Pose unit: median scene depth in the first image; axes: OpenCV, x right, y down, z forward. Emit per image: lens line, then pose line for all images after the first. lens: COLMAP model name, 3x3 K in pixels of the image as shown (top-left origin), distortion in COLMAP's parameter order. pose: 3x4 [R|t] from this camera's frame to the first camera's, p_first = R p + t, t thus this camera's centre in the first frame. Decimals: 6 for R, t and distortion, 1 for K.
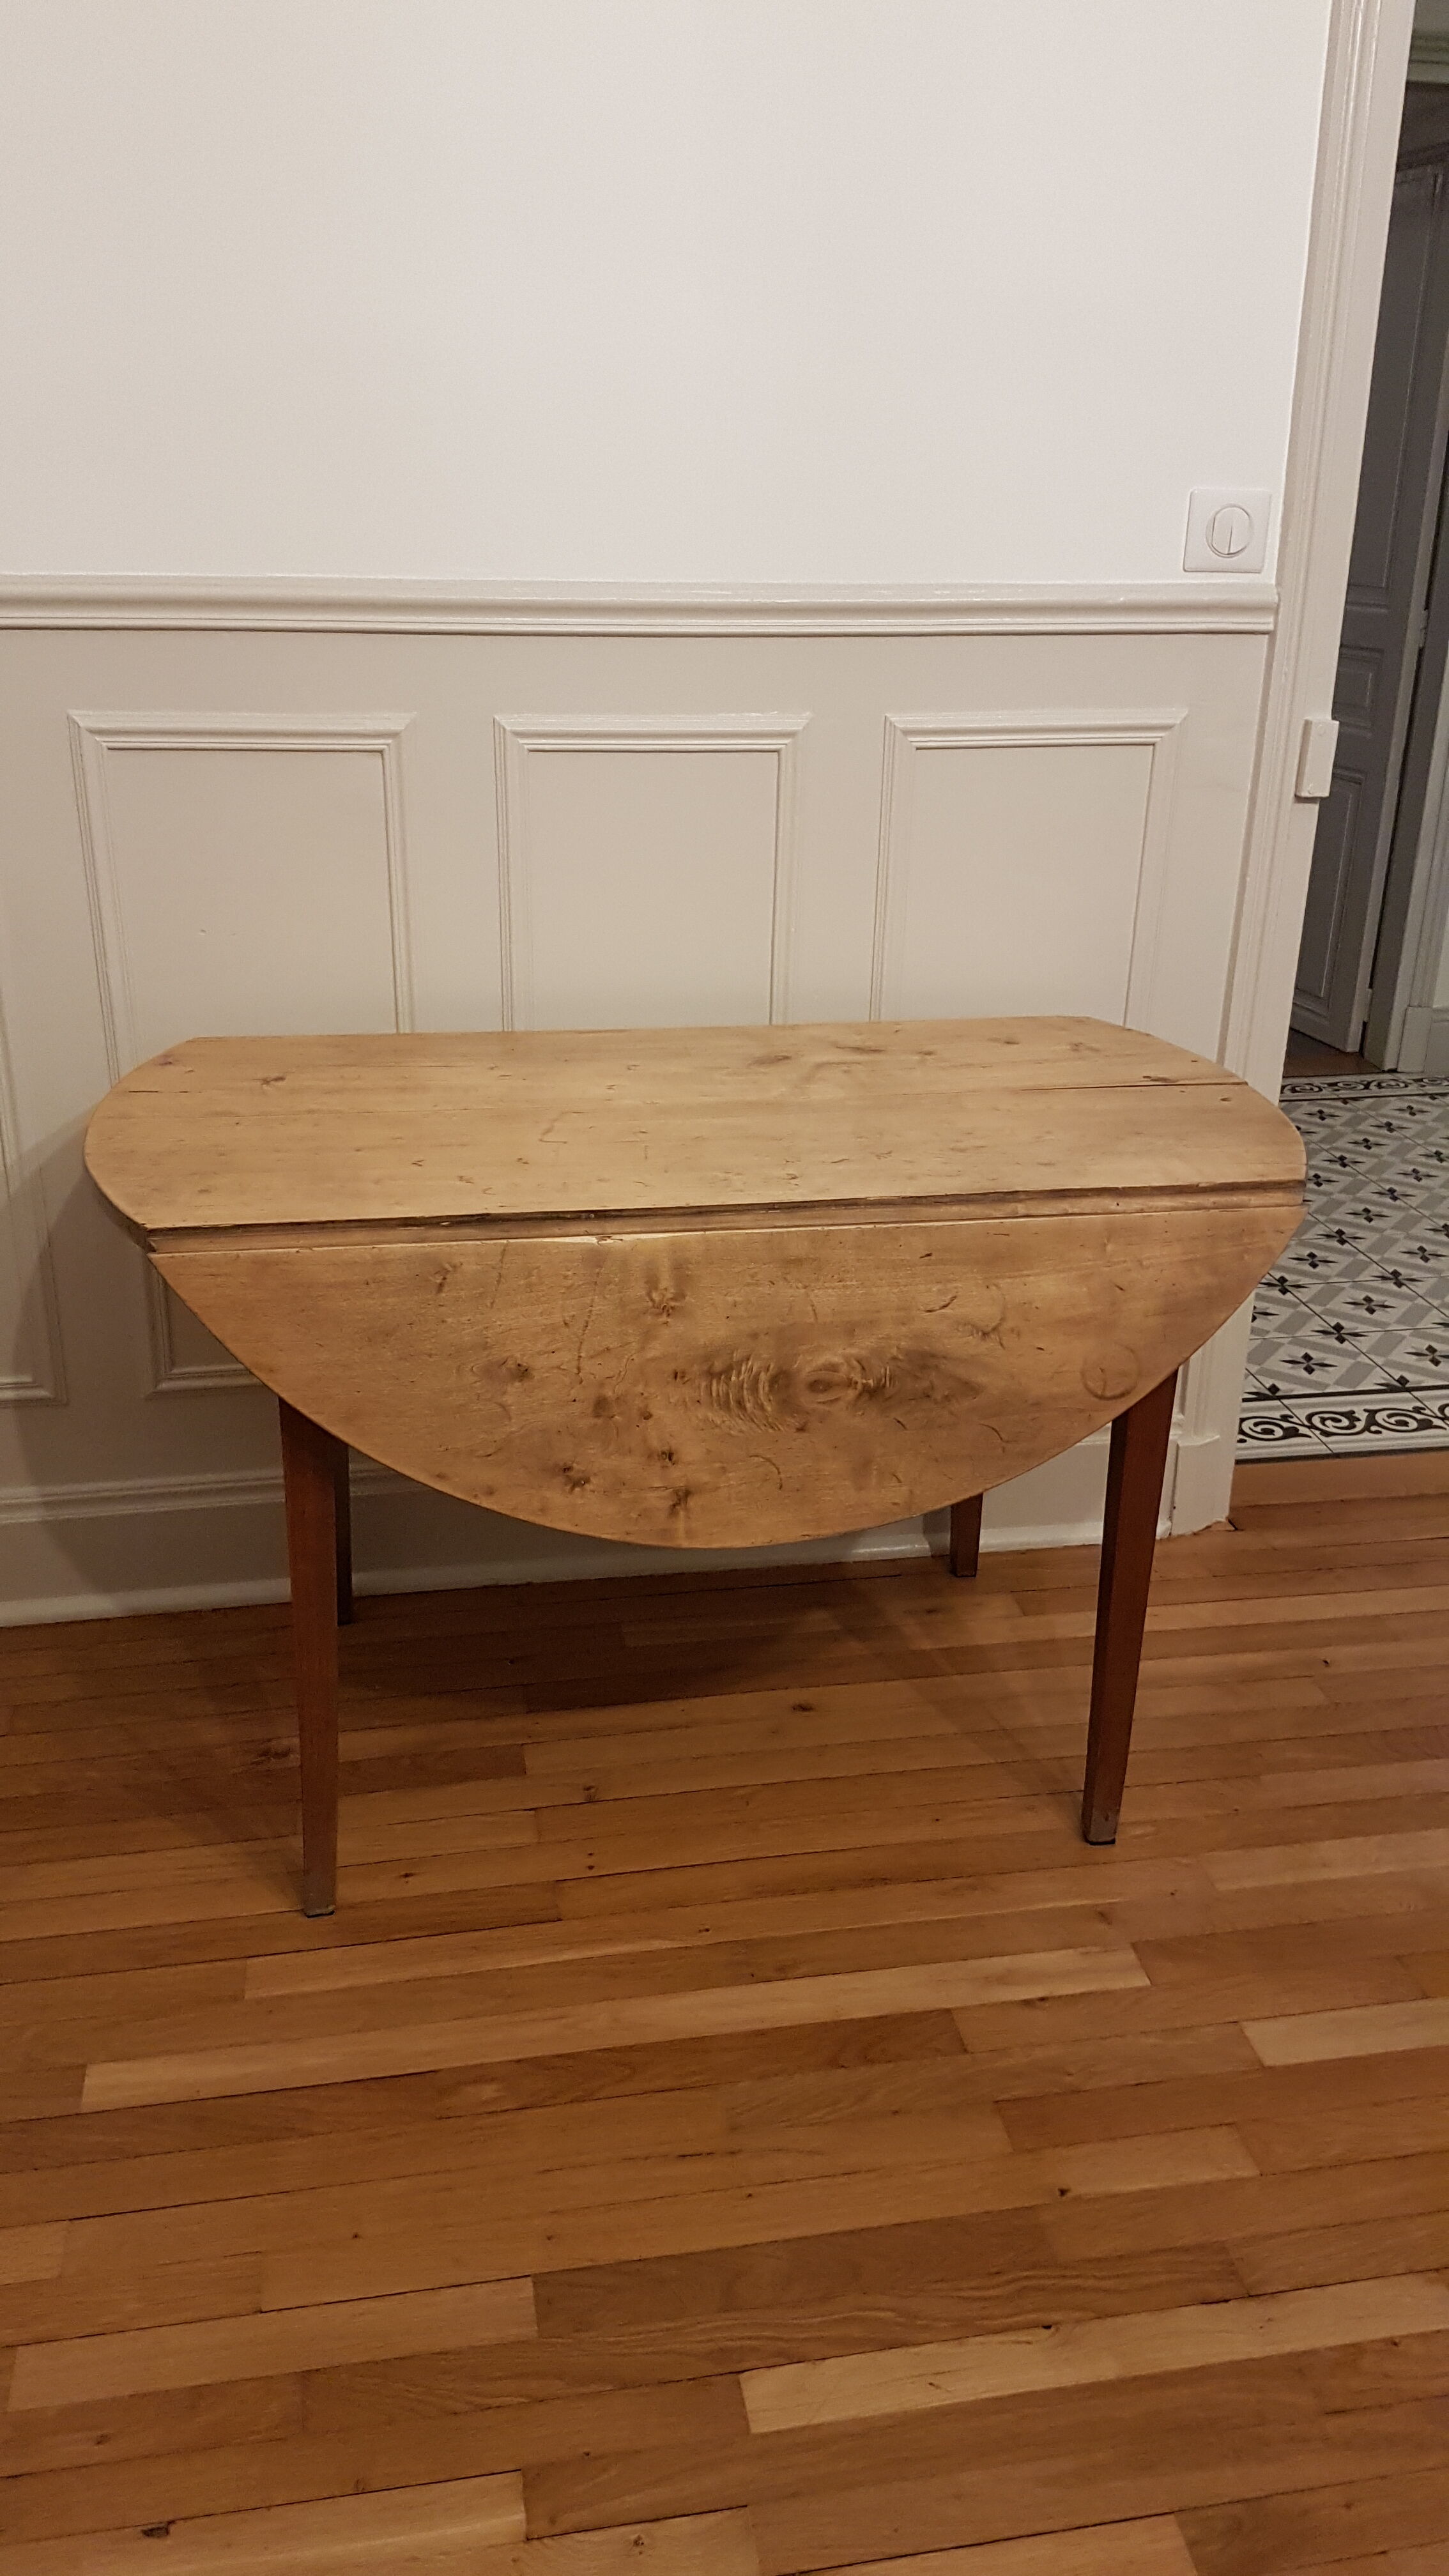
lens RADIAL K [[2014.7, 0, 709.0], [0, 2014.7, 1265.7], [0, 0, 1]] dist [0.102768, -0.159761]
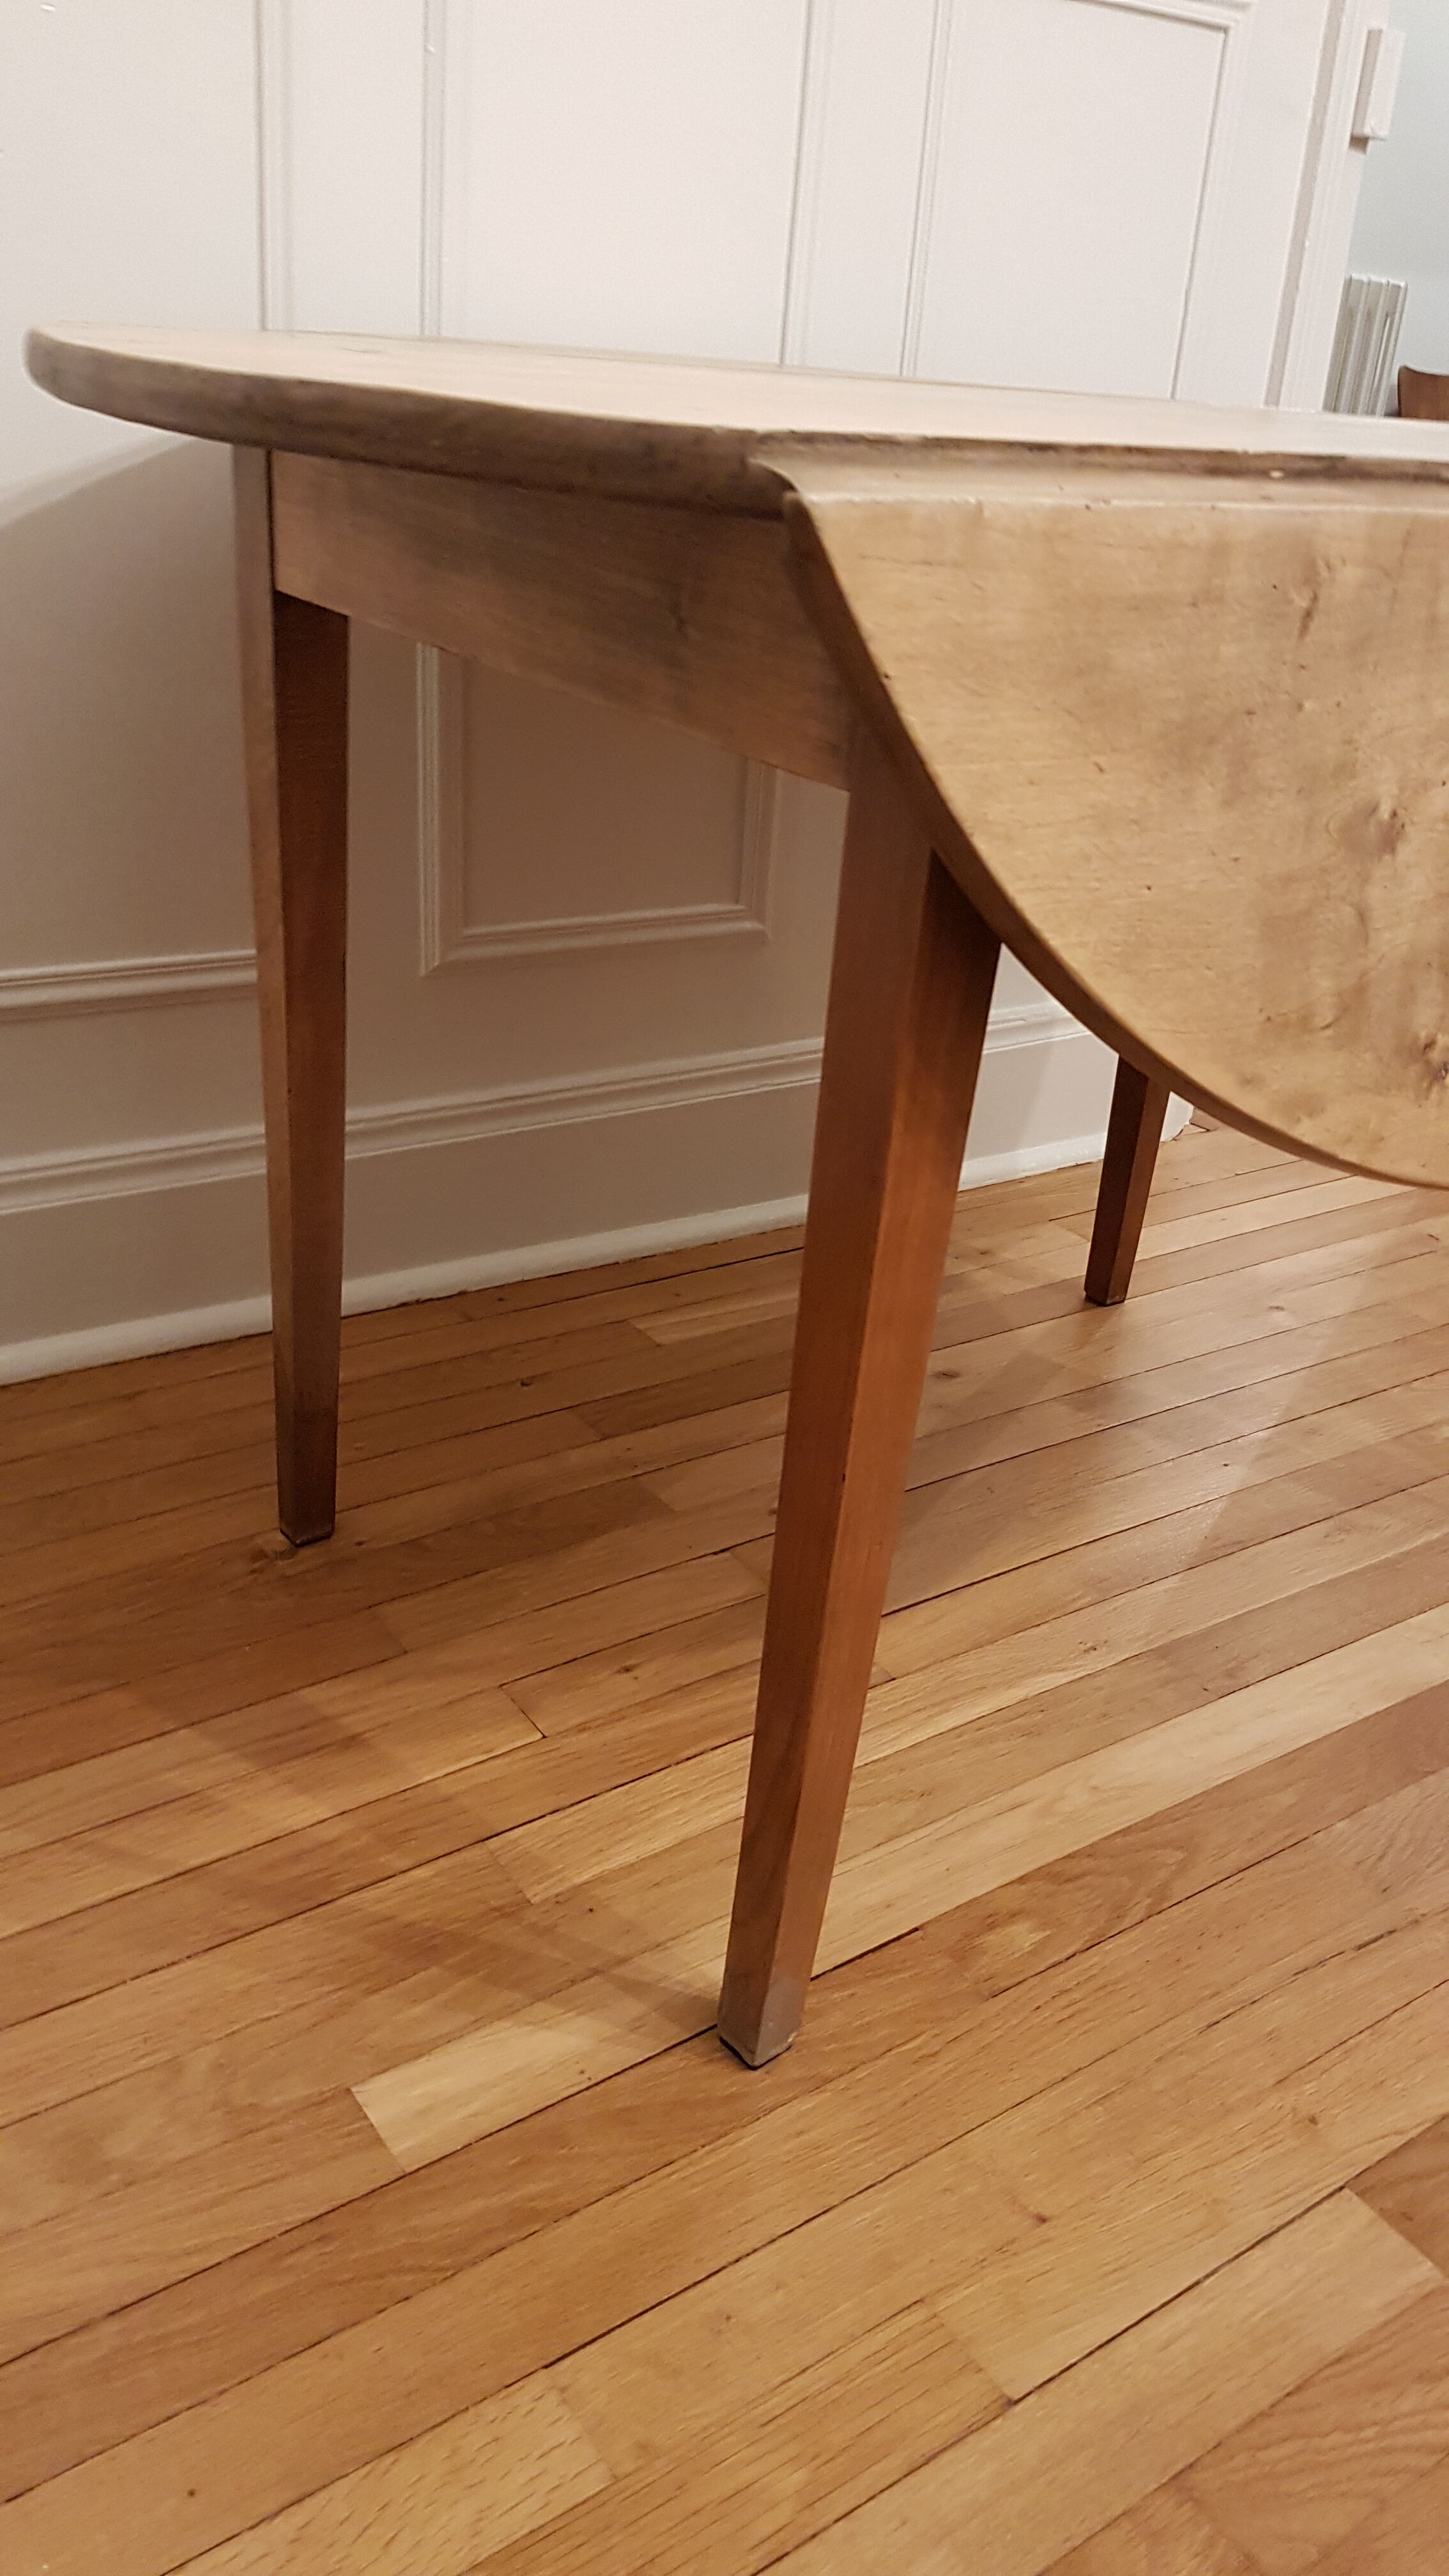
lens RADIAL K [[2014.7, 0, 714.1], [0, 2014.7, 1279.0], [0, 0, 1]] dist [0.102768, -0.159761]
pose [[0.906536, -0.129711, 0.401706, -0.376692], [0.102433, 0.990772, 0.088758, 0.134643], [-0.409512, -0.039314, 0.911457, 0.451058]]
